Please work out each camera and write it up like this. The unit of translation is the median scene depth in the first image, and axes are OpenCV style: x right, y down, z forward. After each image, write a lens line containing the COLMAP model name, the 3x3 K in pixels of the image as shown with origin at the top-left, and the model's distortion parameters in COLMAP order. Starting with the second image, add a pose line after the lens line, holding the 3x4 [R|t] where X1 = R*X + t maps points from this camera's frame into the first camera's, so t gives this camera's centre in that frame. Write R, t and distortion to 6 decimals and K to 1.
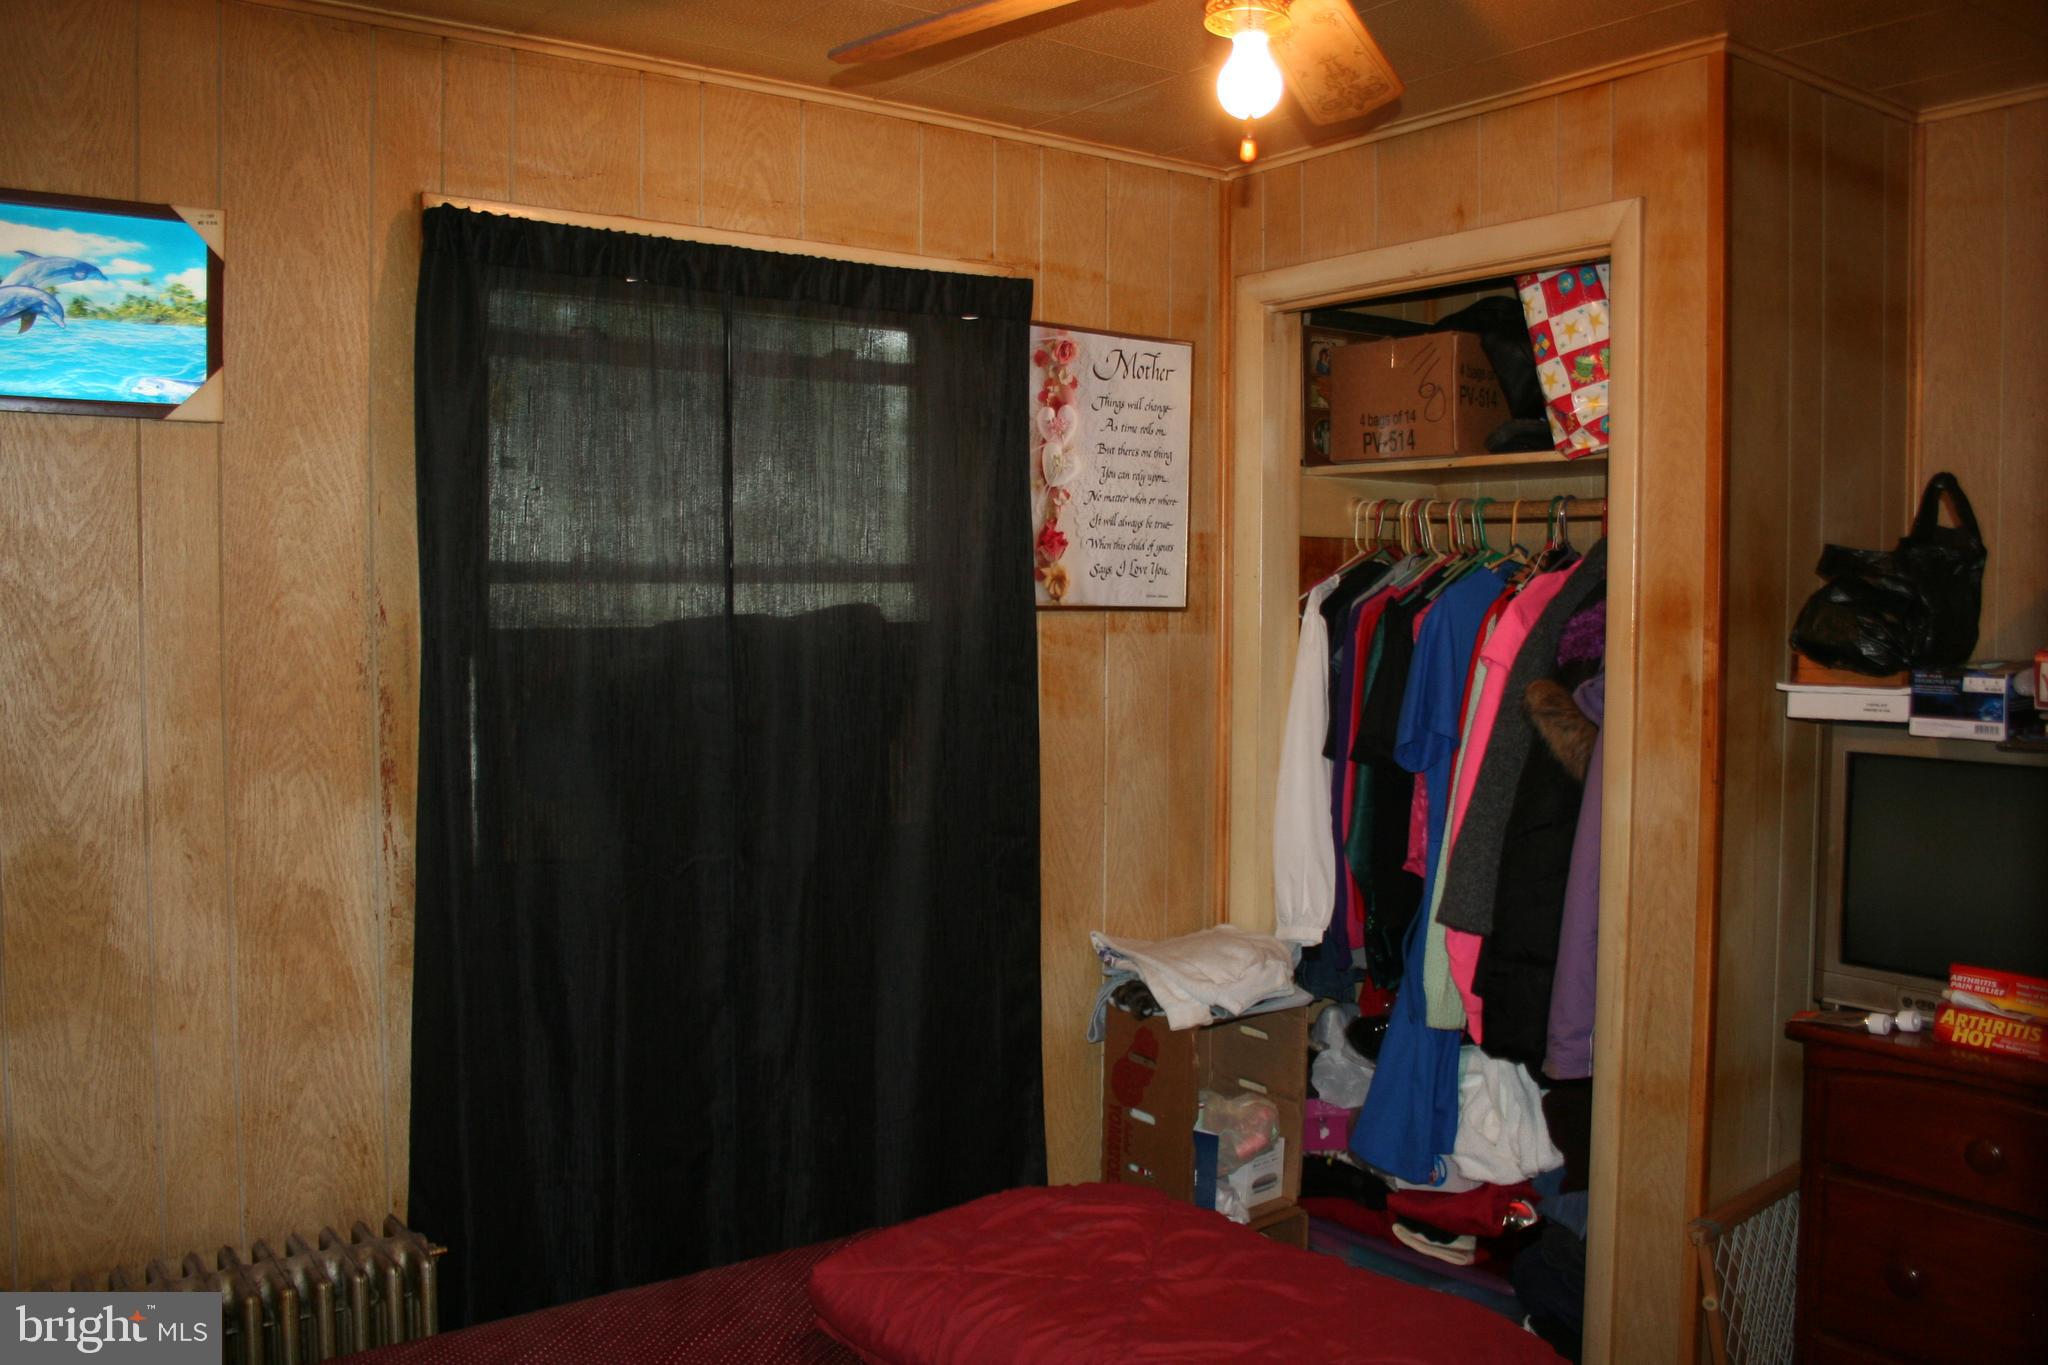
lens RADIAL K [[1702.5, 0, 1024.0], [0, 1702.5, 682.5], [0, 0, 1]] dist [-0.139968, 0.135344]
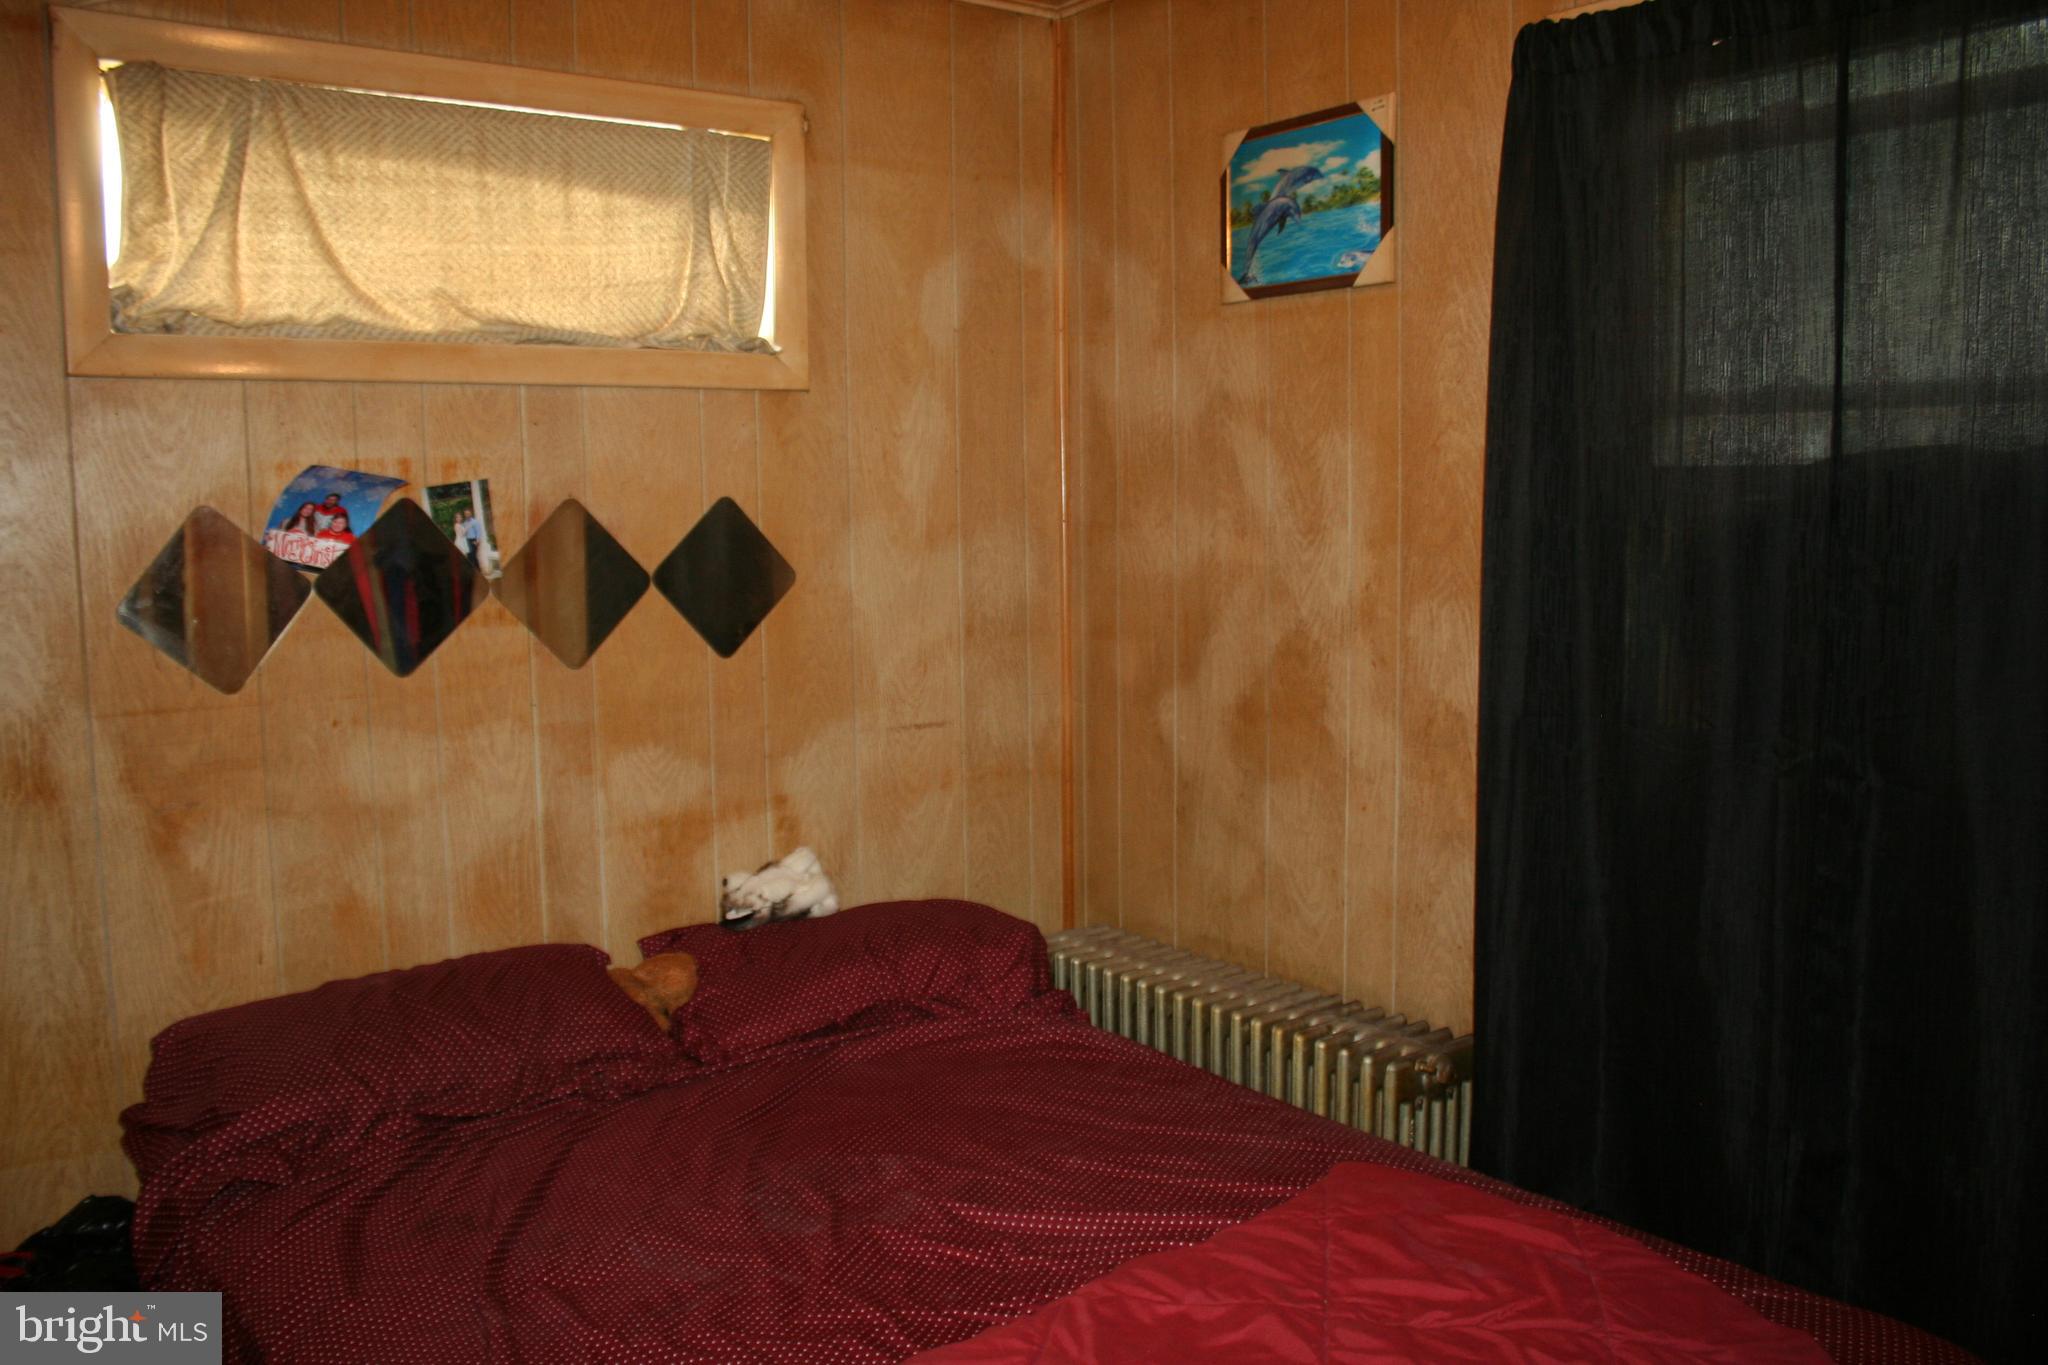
lens RADIAL K [[1702.5, 0, 1024.0], [0, 1702.5, 682.5], [0, 0, 1]] dist [-0.139968, 0.135344]
pose [[0.024855, 0.102177, -0.994456, 0.671164], [-0.046447, 0.993807, 0.100950, 0.010228], [0.998611, 0.043681, 0.029447, 0.723455]]
